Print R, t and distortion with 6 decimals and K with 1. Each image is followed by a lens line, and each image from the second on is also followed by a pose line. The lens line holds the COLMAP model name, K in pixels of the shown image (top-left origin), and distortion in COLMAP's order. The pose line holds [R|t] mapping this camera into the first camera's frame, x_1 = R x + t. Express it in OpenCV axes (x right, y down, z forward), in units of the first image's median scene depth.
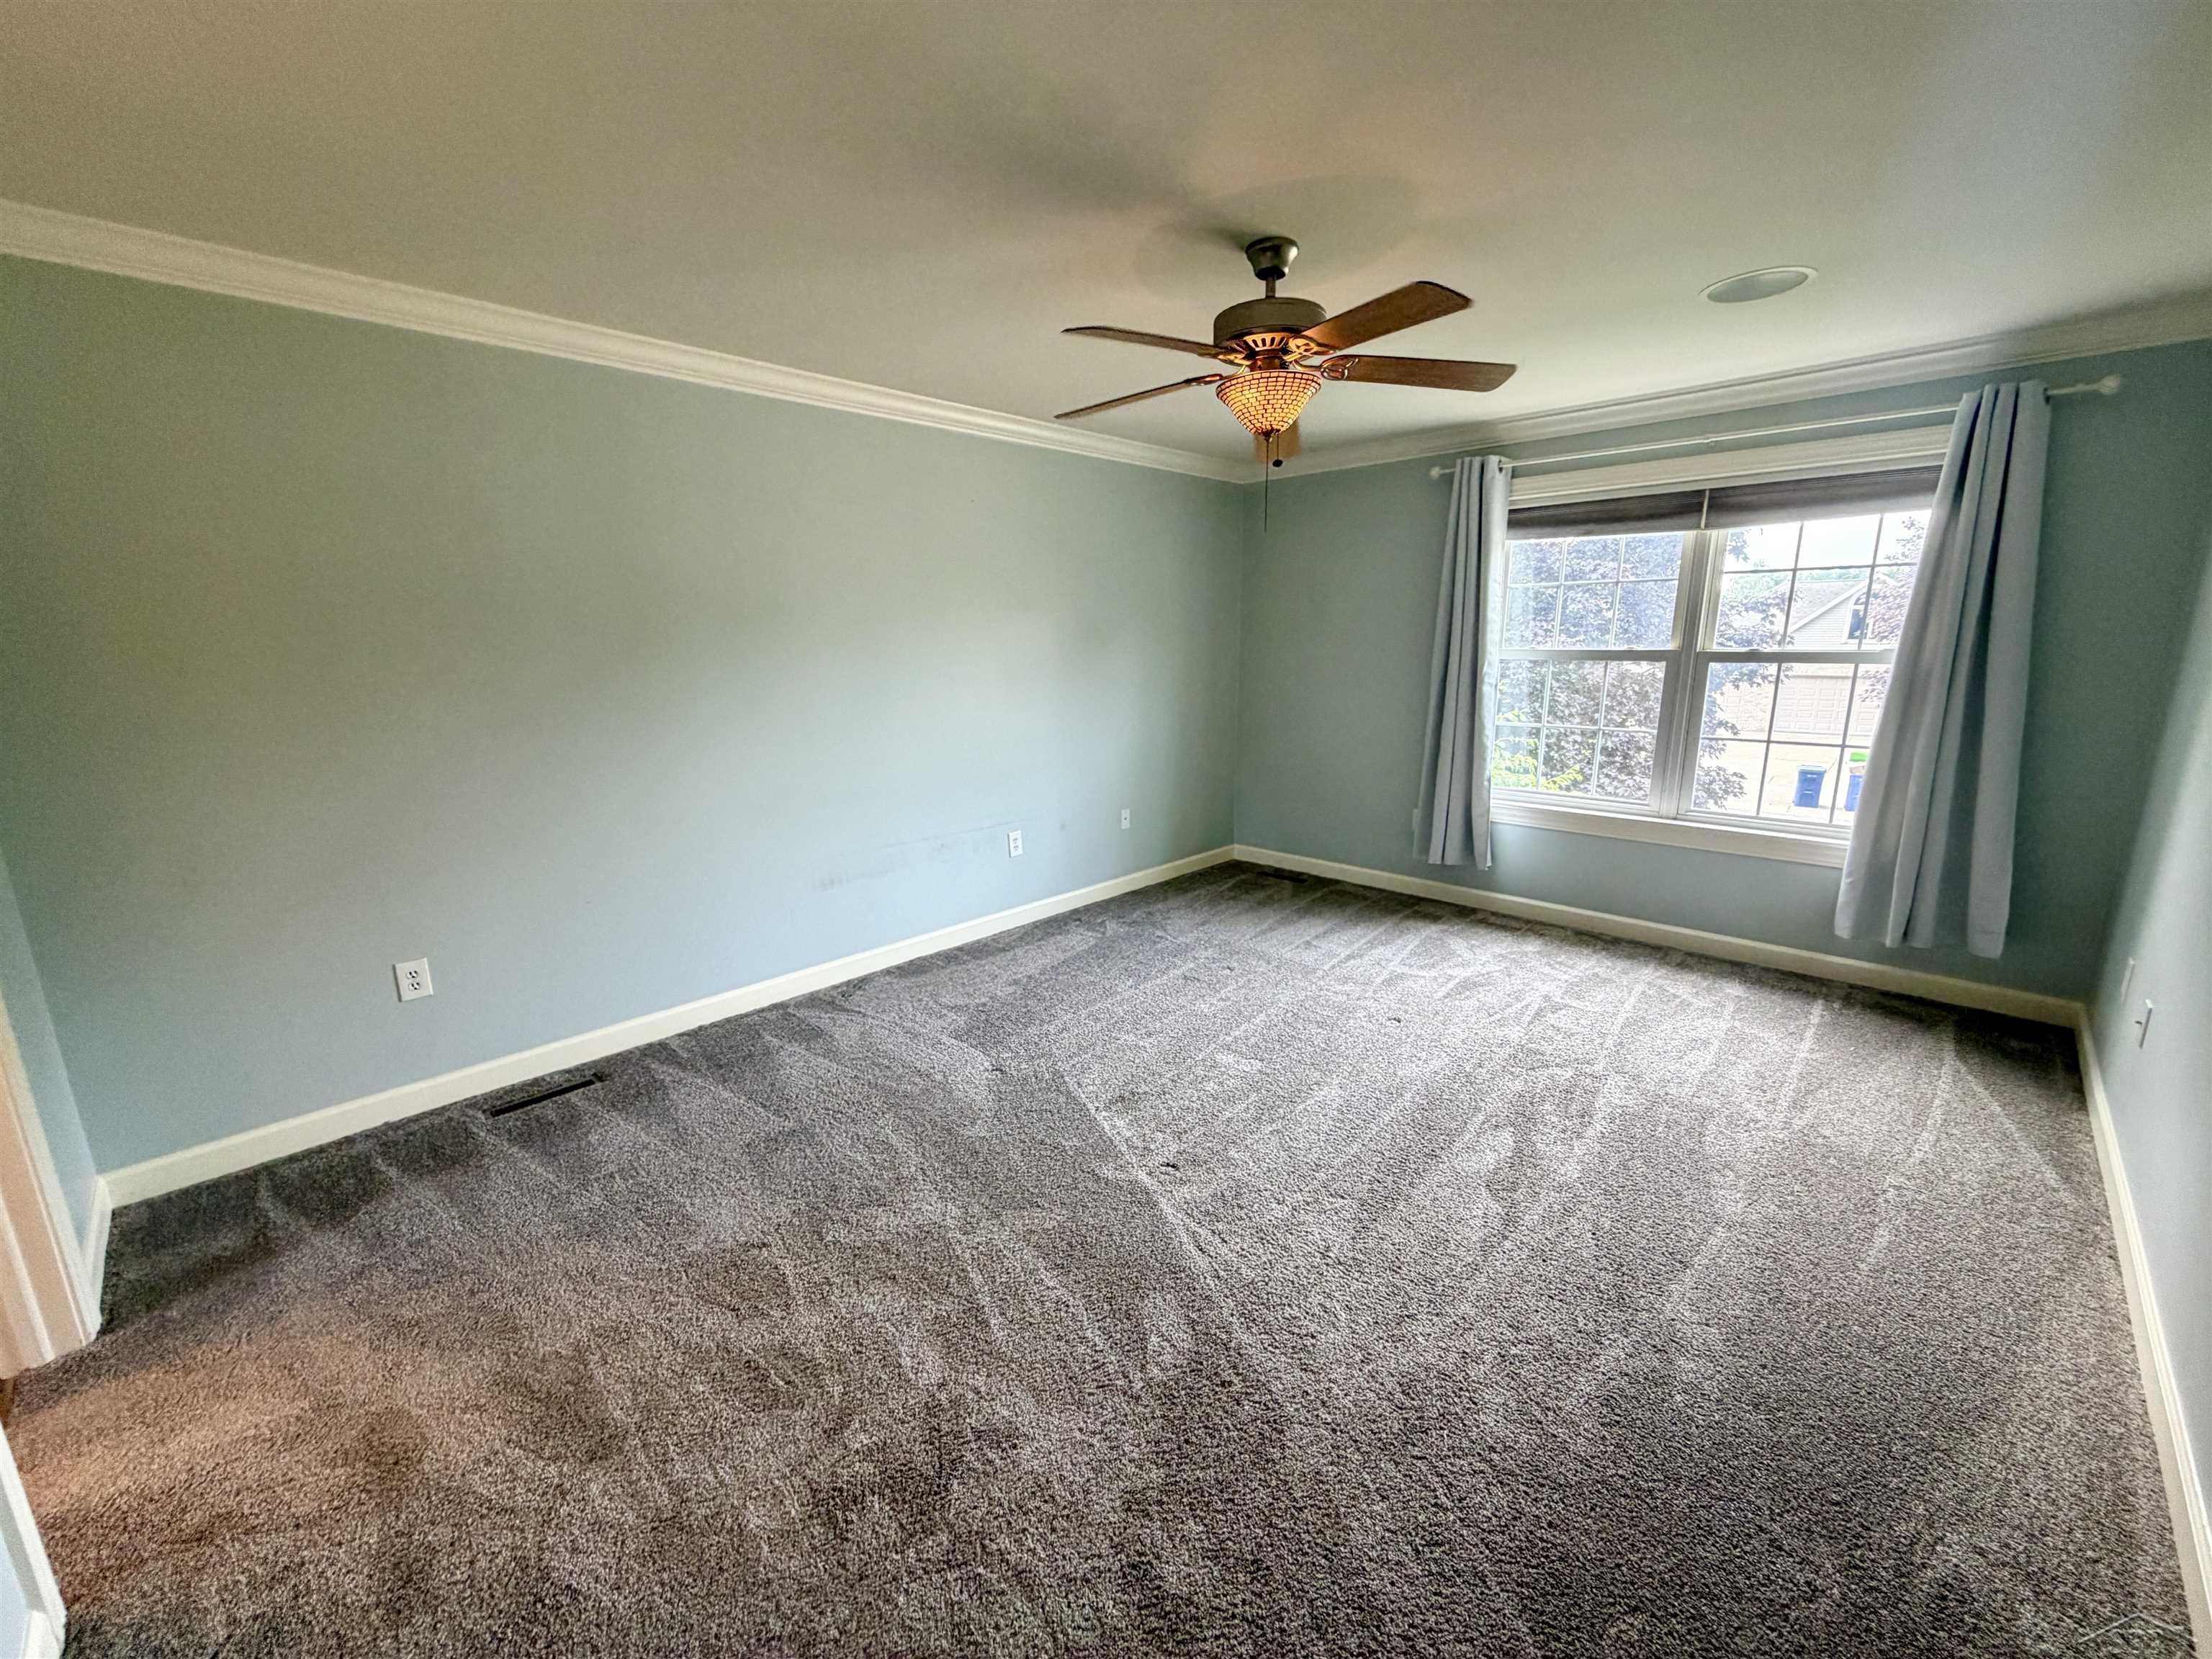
lens RADIAL K [[879.5, 0, 1101.7], [0, 879.5, 833.1], [0, 0, 1]] dist [0.001097, -0.000826]
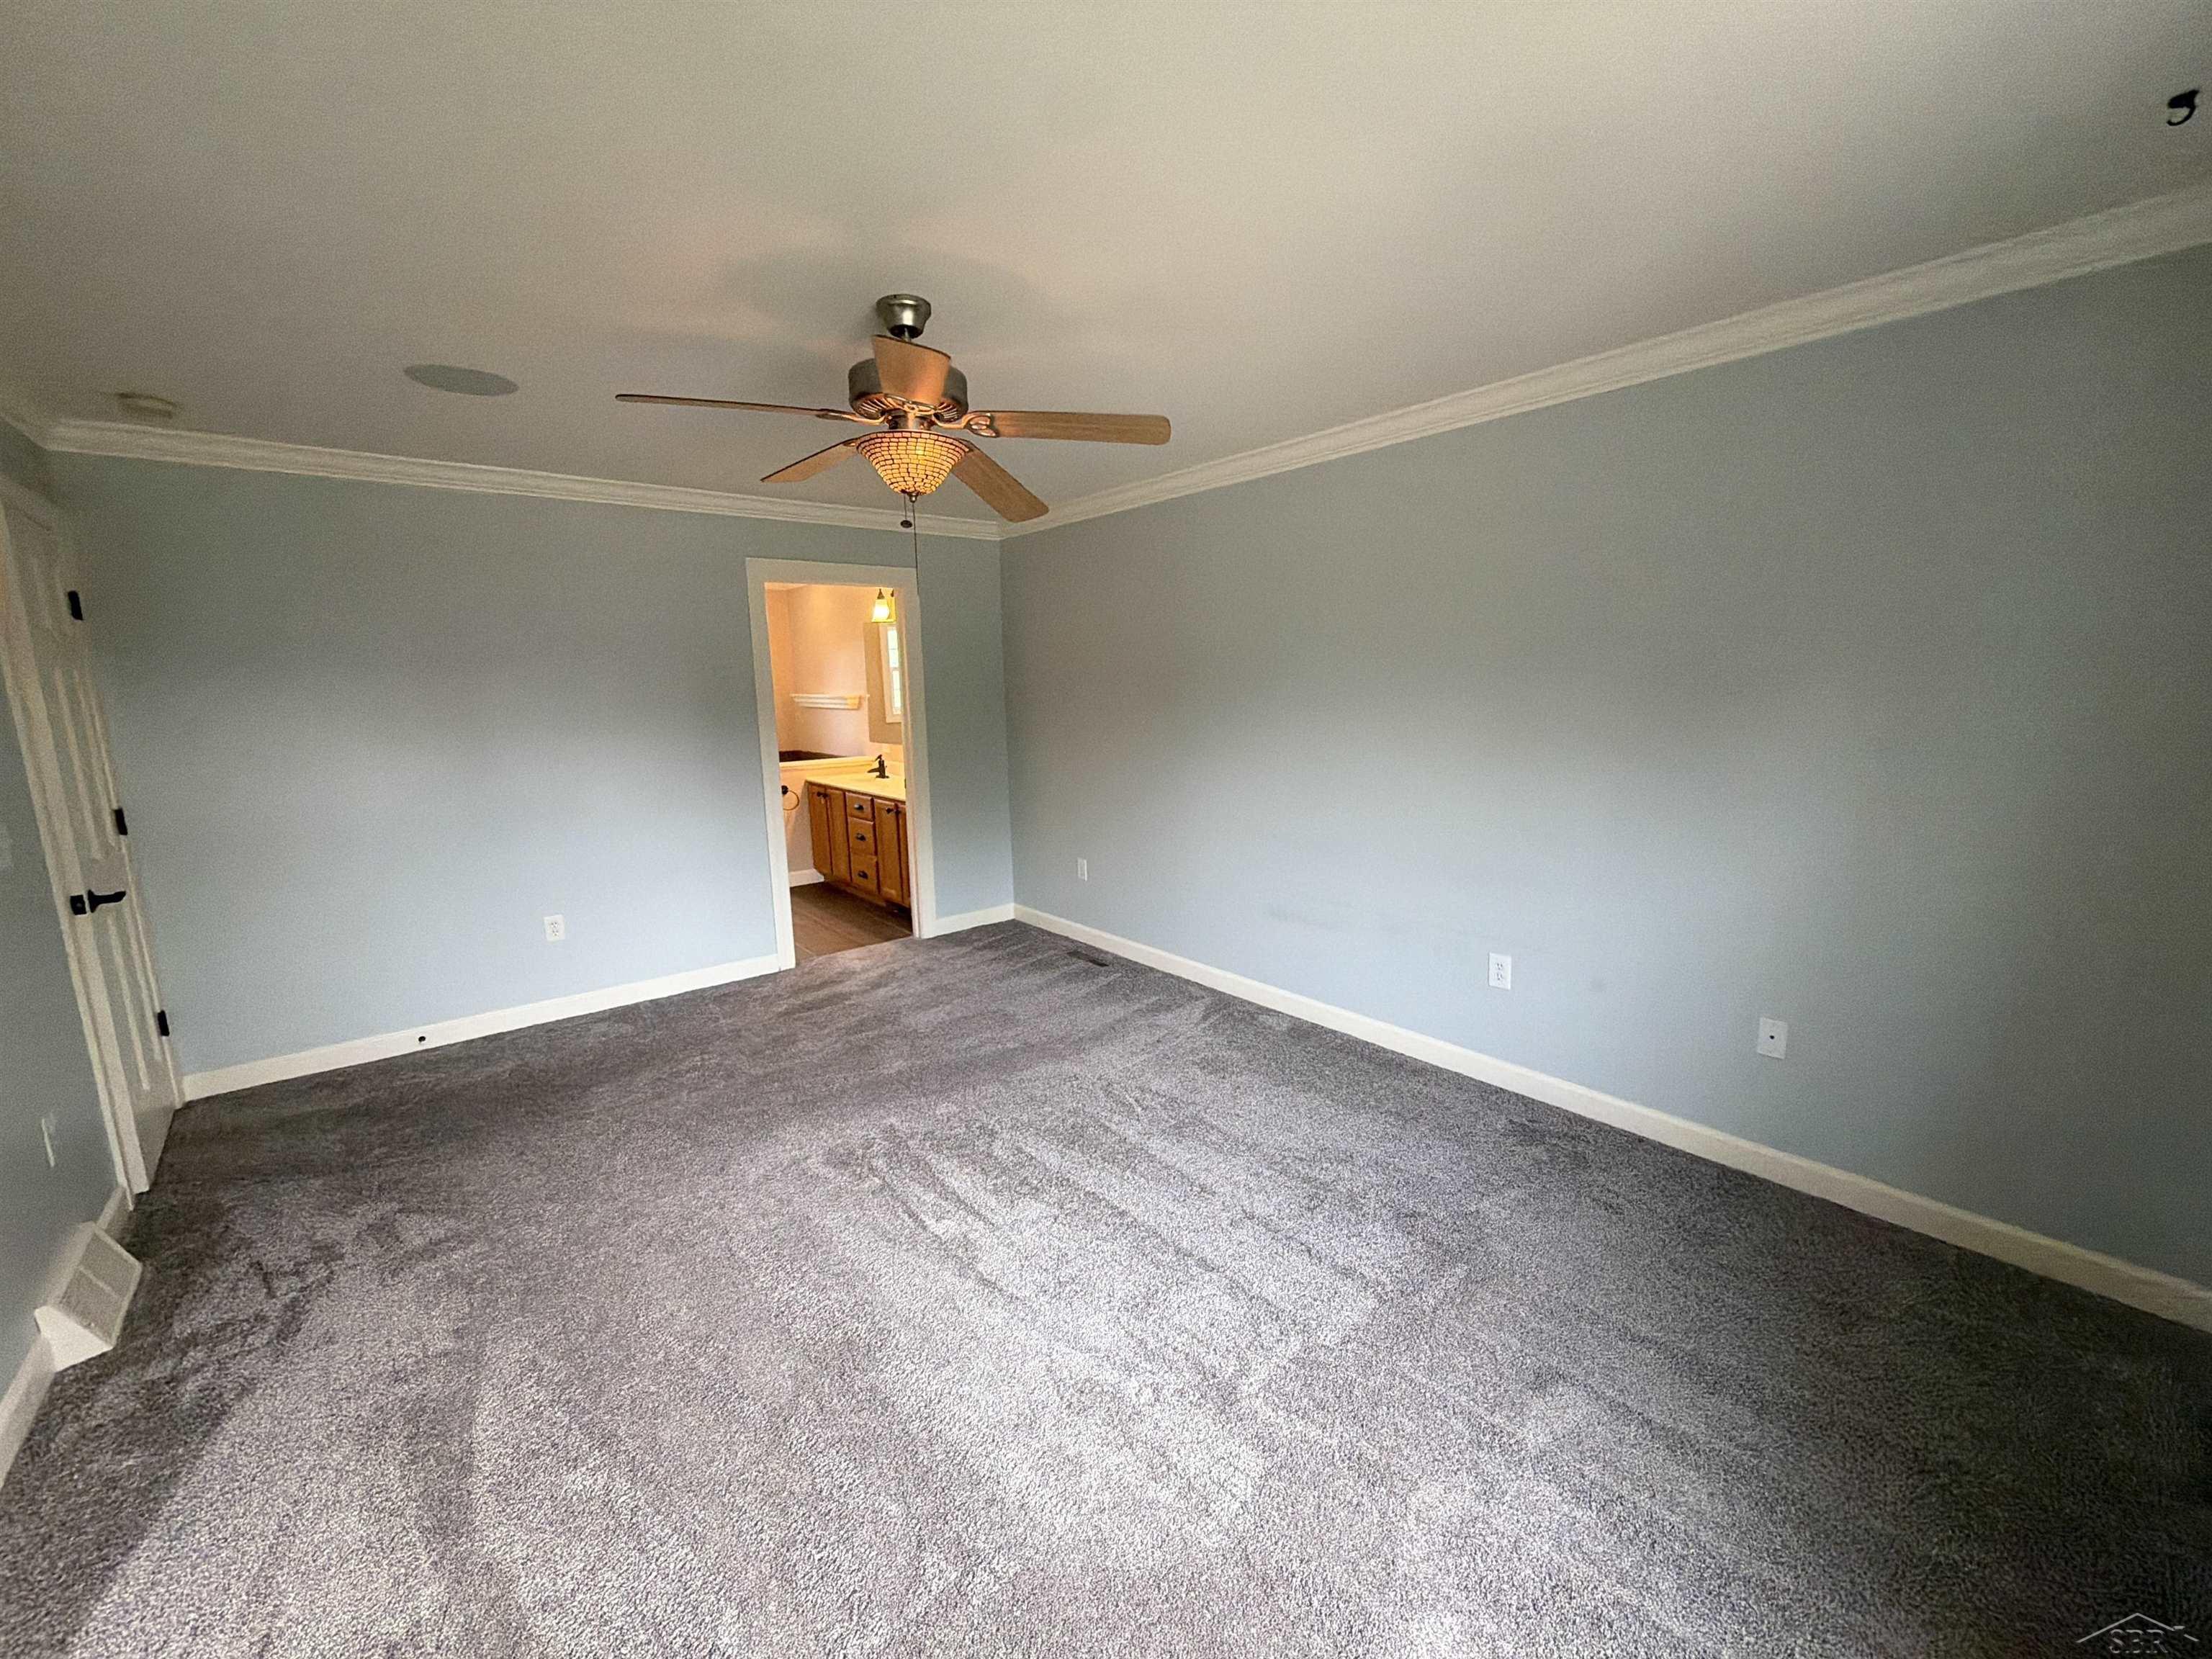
lens RADIAL K [[879.5, 0, 1097.0], [0, 879.5, 831.3], [0, 0, 1]] dist [0.001097, -0.000826]
pose [[-0.117667, 0.183187, -0.976011, 0.851475], [-0.191318, 0.960244, 0.203293, -0.247569], [0.974450, 0.210649, -0.077942, 0.973074]]
